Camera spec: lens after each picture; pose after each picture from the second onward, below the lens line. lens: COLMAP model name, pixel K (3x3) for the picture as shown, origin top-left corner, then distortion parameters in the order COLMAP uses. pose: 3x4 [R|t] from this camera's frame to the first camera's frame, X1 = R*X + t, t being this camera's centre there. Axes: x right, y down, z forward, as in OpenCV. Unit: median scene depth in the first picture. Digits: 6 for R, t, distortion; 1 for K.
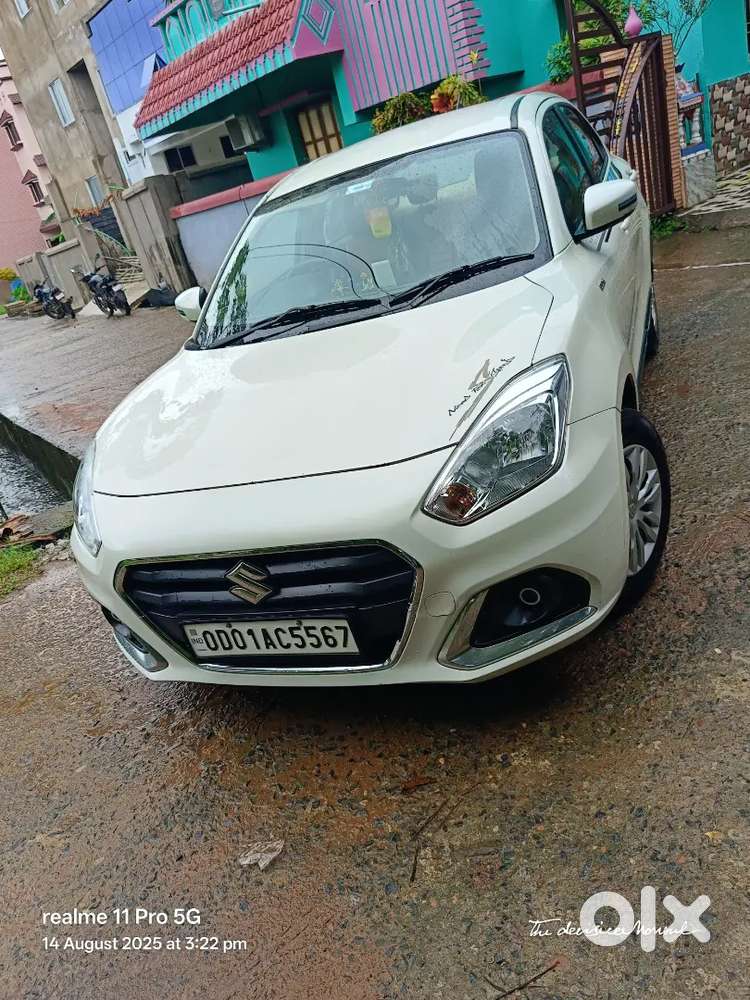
lens RADIAL K [[742.3, 0, 378.5], [0, 742.3, 517.2], [0, 0, 1]] dist [0.071292, -0.121183]
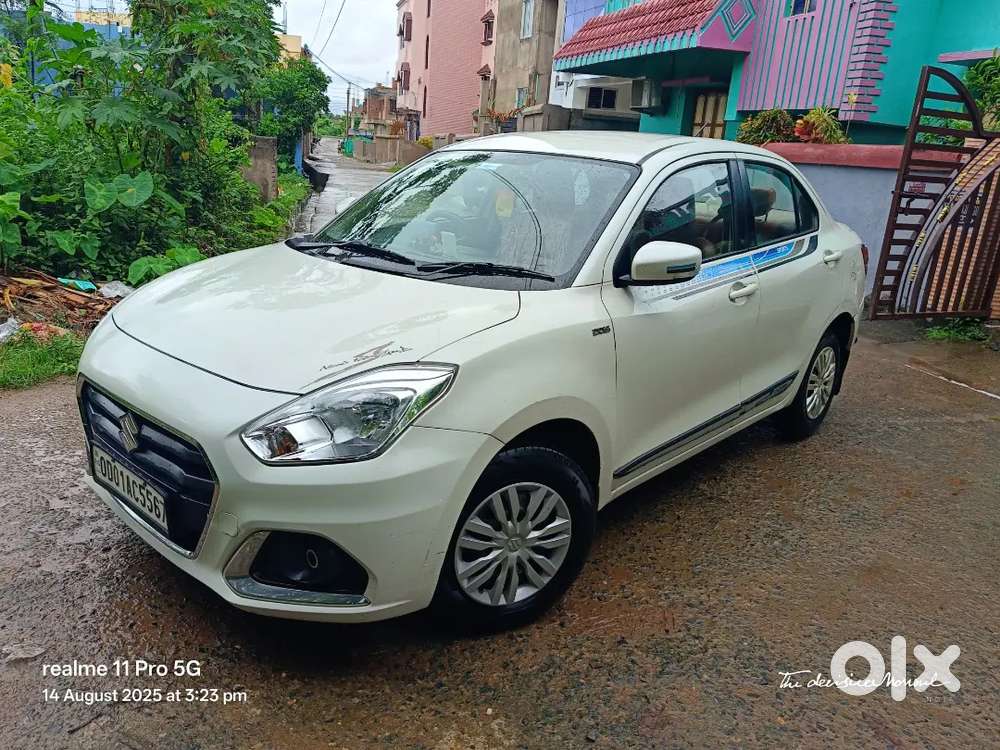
lens RADIAL K [[752.3, 0, 482.3], [0, 752.3, 383.4], [0, 0, 1]] dist [0.012548, -0.011320]
pose [[0.868537, 0.416787, -0.268200, 0.516670], [-0.440070, 0.897446, -0.030472, -0.163559], [0.227995, 0.144493, 0.962881, 0.000609]]
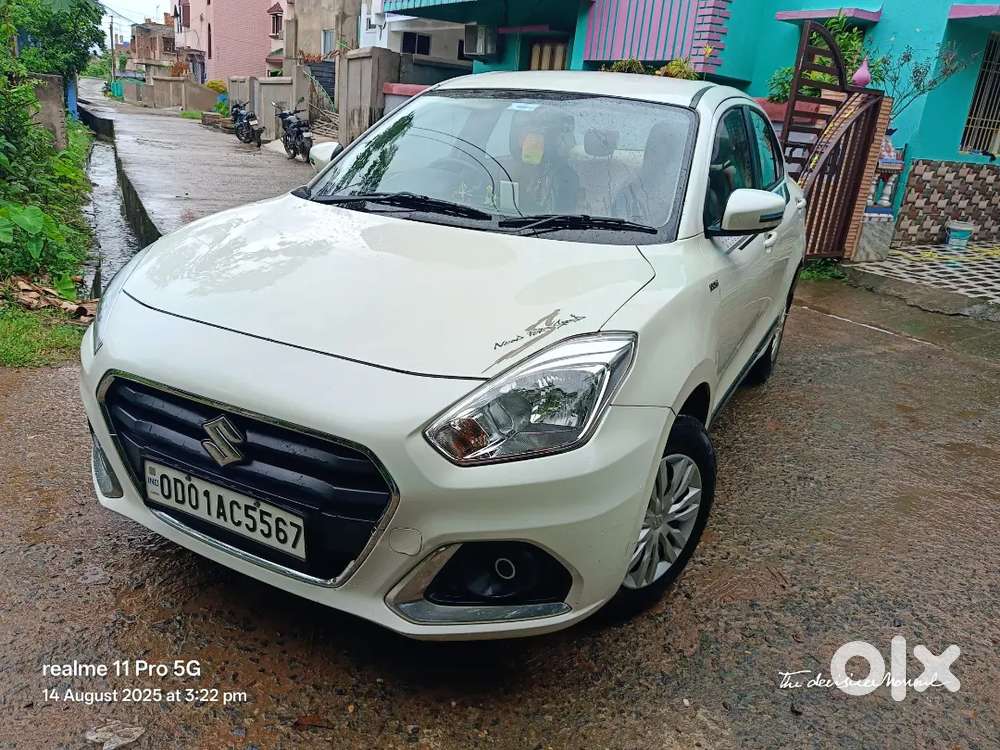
lens RADIAL K [[751.1, 0, 489.6], [0, 751.1, 388.3], [0, 0, 1]] dist [0.005728, -0.012068]
pose [[0.931793, 0.362921, -0.007025, 0.098805], [-0.362427, 0.929099, -0.073628, -0.019287], [-0.020195, 0.071153, 0.997261, 0.074606]]
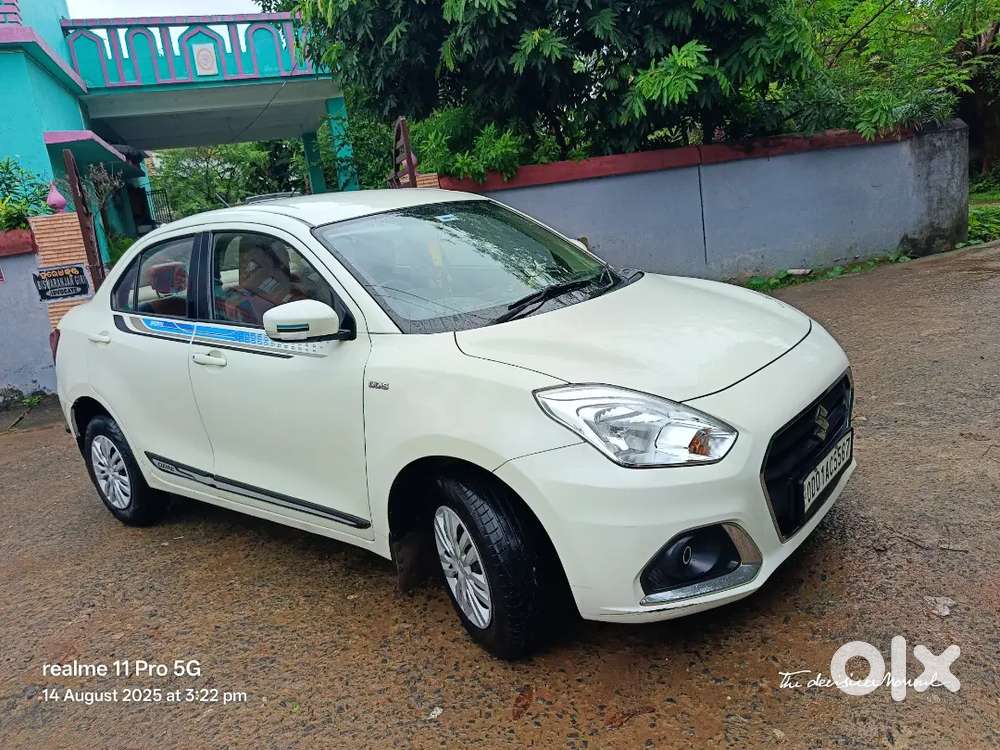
lens RADIAL K [[766.2, 0, 514.9], [0, 766.2, 375.1], [0, 0, 1]] dist [0.004117, -0.008154]
pose [[0.342902, -0.000908, 0.939371, -1.434384], [0.438184, 0.884694, -0.159096, -0.004618], [-0.830911, 0.466172, 0.303761, 0.898158]]
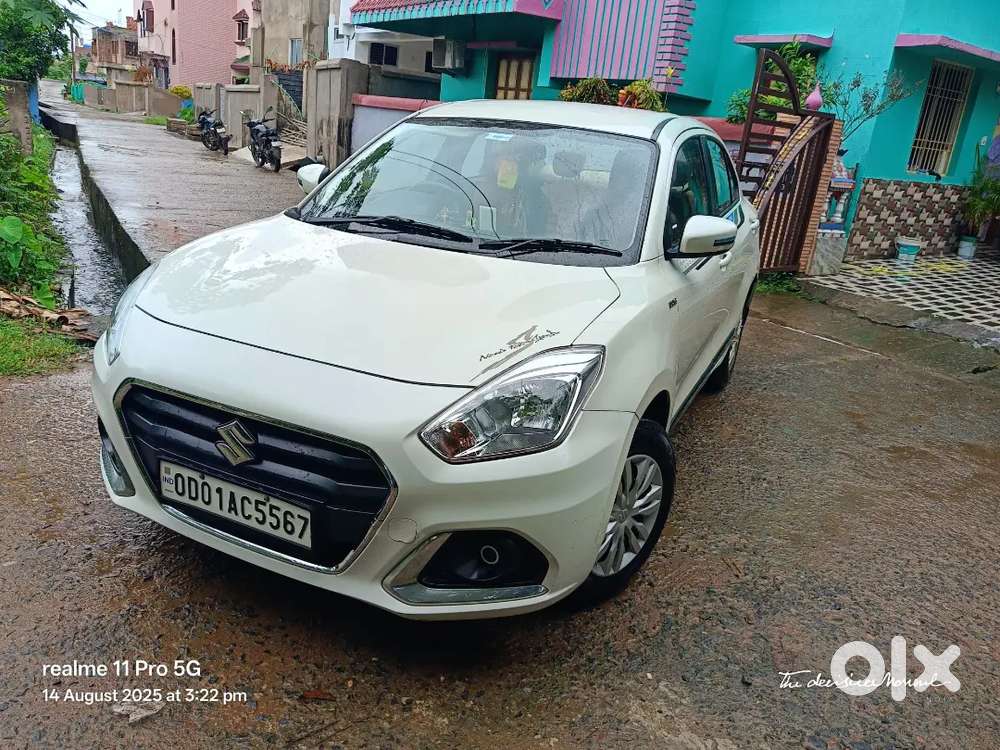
lens RADIAL K [[752.3, 0, 482.3], [0, 752.3, 383.4], [0, 0, 1]] dist [0.012548, -0.011320]
pose [[0.931243, 0.363821, 0.020530, 0.076689], [-0.360016, 0.927291, -0.102568, -0.001429], [-0.056354, 0.088124, 0.994514, -0.030776]]
